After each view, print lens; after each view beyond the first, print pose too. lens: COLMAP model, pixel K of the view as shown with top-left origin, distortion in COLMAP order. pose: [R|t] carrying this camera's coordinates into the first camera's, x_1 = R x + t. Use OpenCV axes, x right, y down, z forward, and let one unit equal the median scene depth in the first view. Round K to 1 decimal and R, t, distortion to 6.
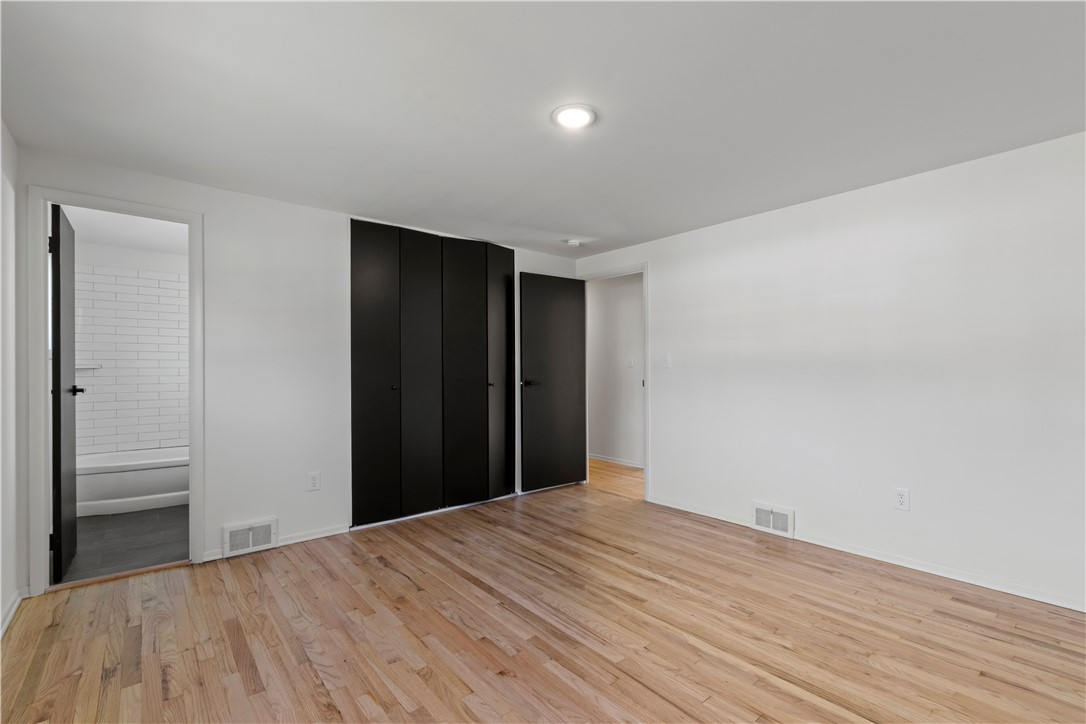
lens RADIAL K [[475.7, 0, 544.5], [0, 475.7, 359.3], [0, 0, 1]] dist [-0.002291, 0.000427]
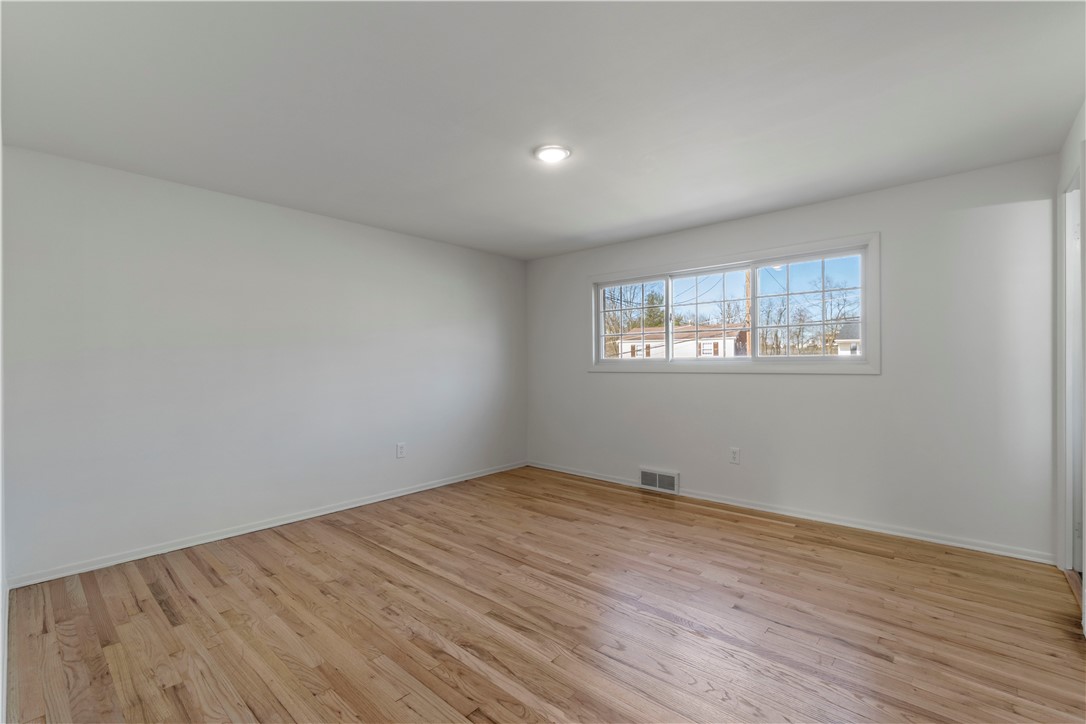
lens RADIAL K [[475.7, 0, 544.5], [0, 475.7, 359.3], [0, 0, 1]] dist [-0.002291, 0.000427]
pose [[-0.988438, 0.007766, -0.151425, 0.260822], [0.011535, 0.999645, -0.024027, 0.043091], [0.151184, -0.025496, -0.988177, 2.126568]]
